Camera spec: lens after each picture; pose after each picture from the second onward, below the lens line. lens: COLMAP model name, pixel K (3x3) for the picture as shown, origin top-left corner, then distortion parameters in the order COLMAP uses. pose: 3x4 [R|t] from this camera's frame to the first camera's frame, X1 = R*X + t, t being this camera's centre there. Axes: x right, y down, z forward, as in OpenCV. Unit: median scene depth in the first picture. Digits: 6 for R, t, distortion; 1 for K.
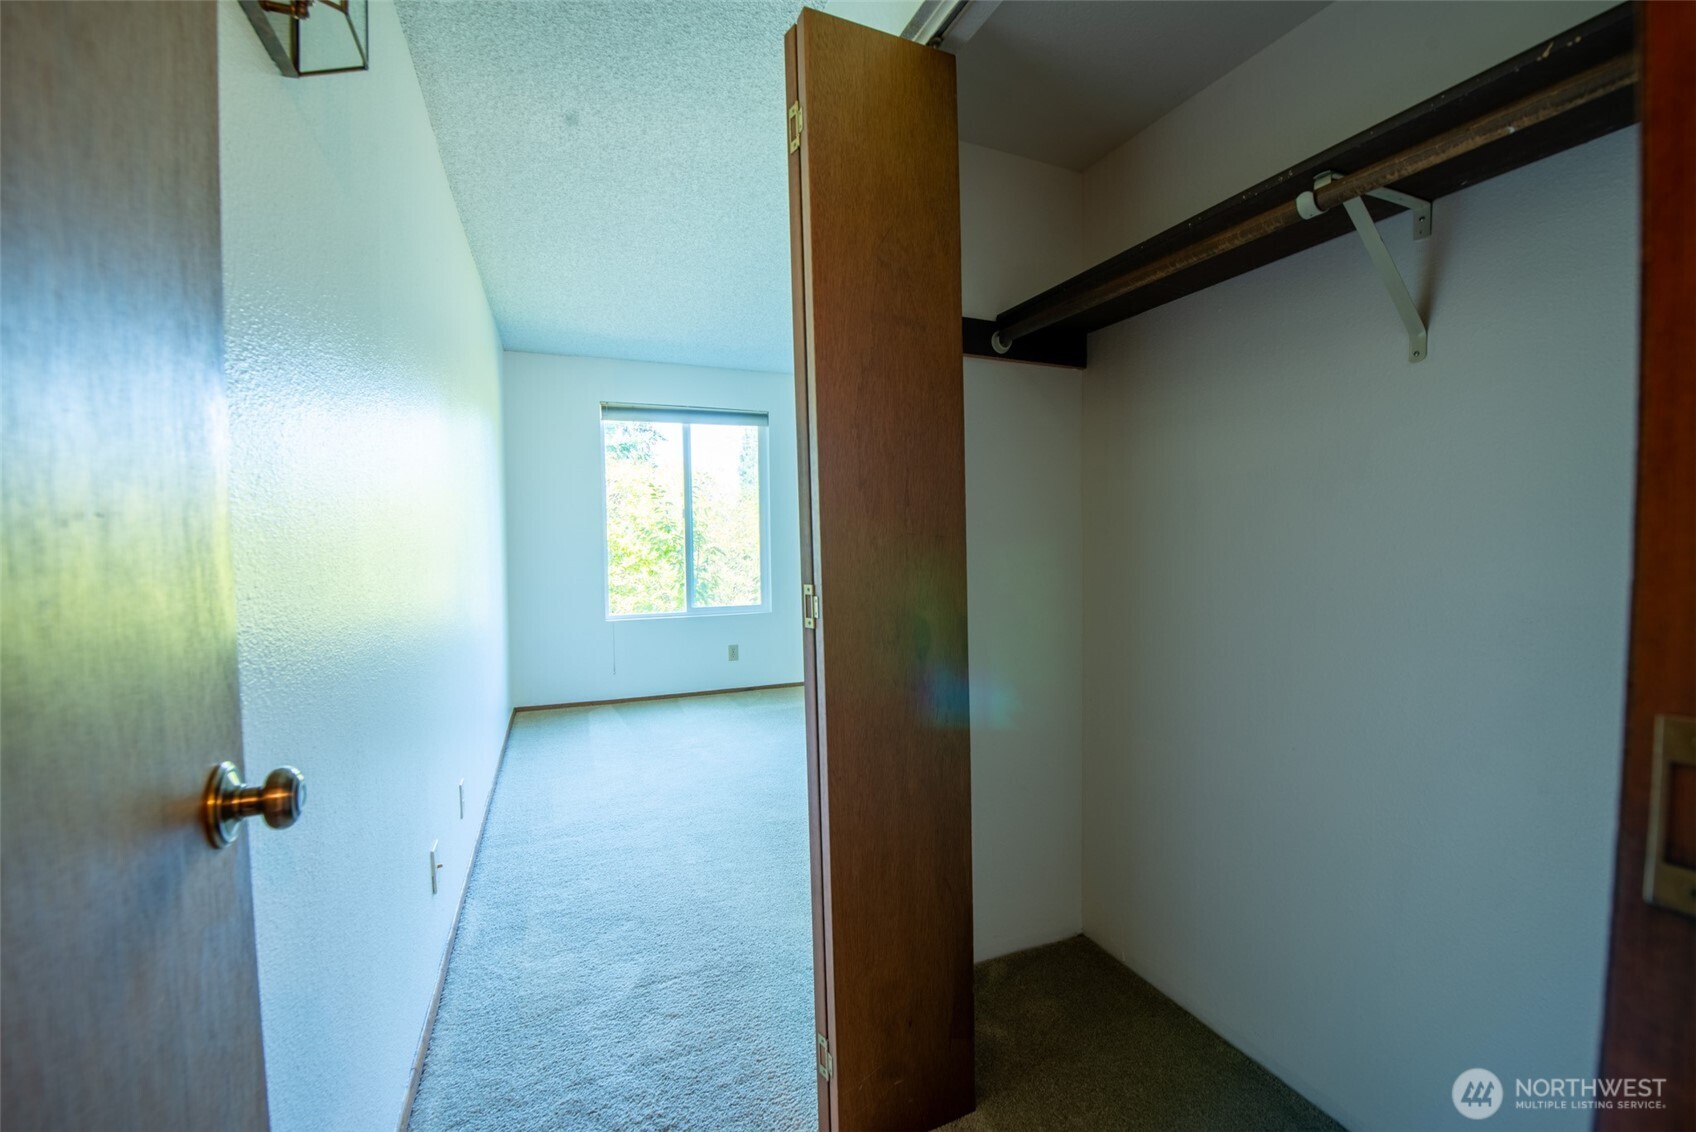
lens RADIAL K [[685.1, 0, 840.1], [0, 685.1, 563.5], [0, 0, 1]] dist [0.000247, -0.008867]
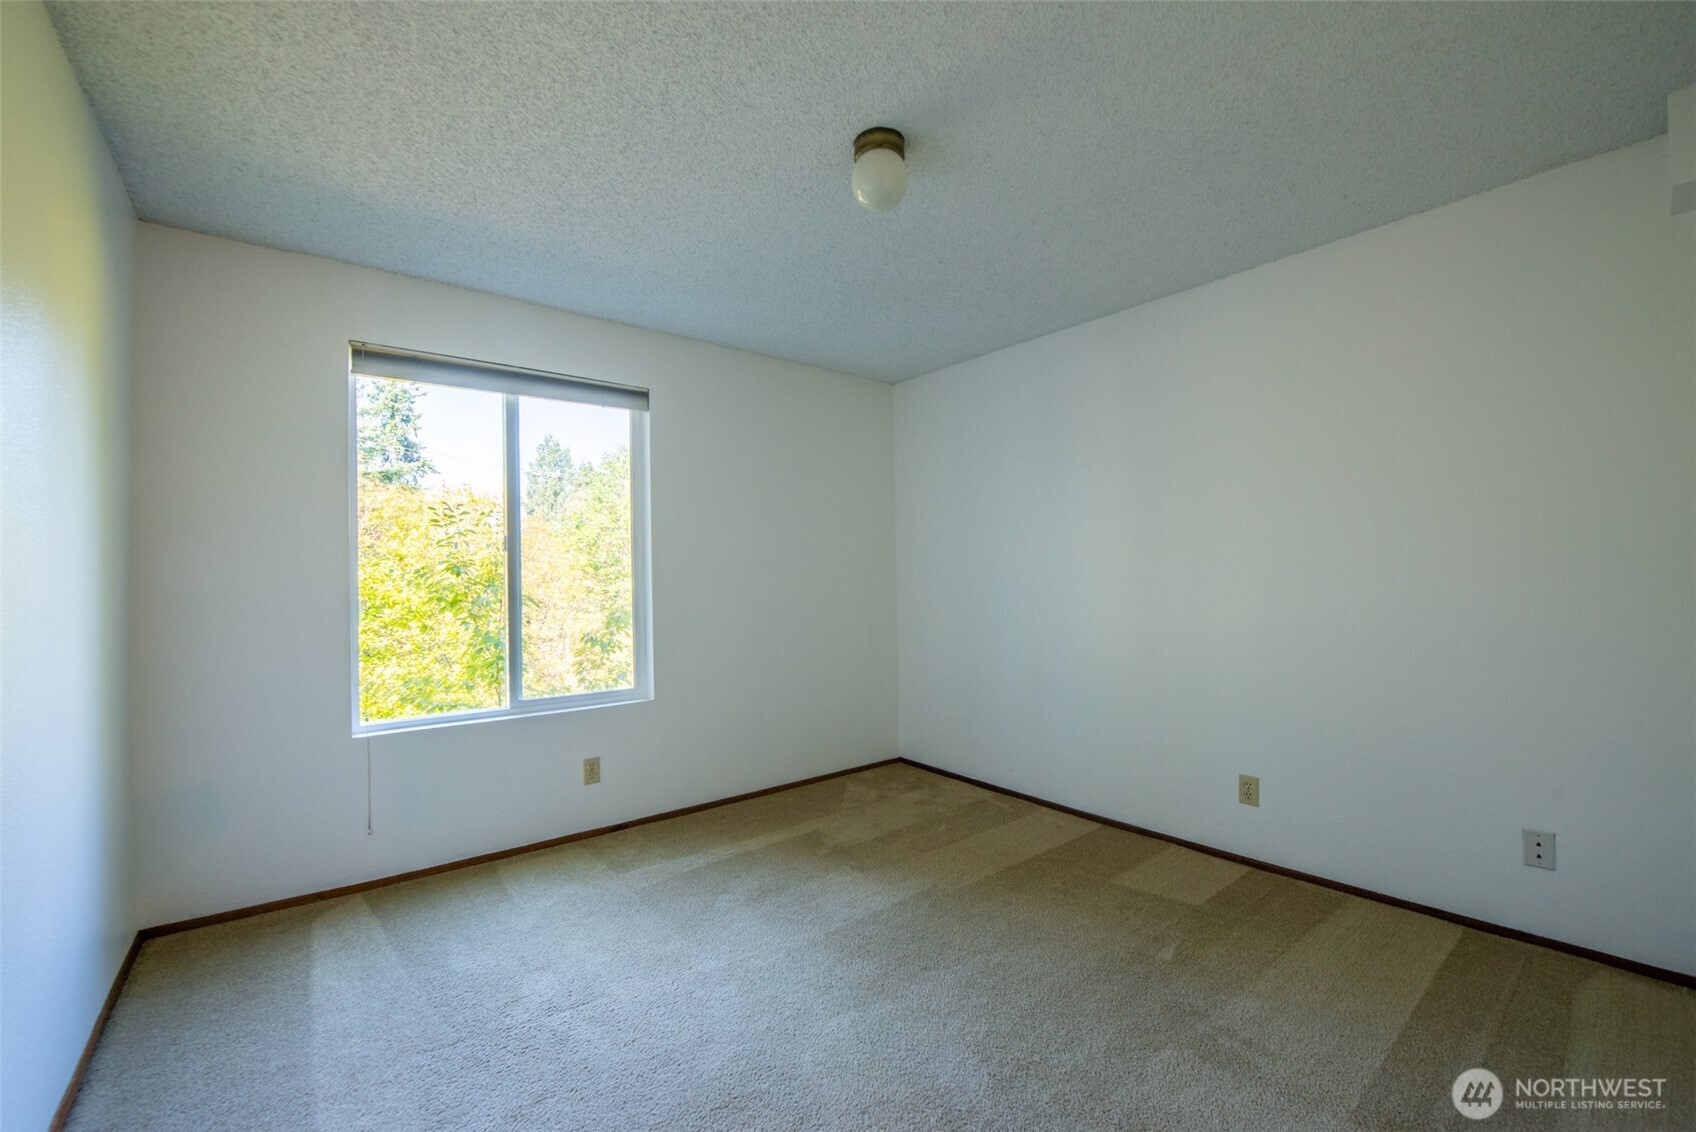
lens RADIAL K [[685.1, 0, 840.1], [0, 685.1, 563.5], [0, 0, 1]] dist [0.000247, -0.008867]
pose [[0.959544, -0.001109, 0.281557, -0.111624], [0.018105, 0.998166, -0.057768, -0.014727], [-0.280977, 0.060529, 0.957804, 0.330040]]
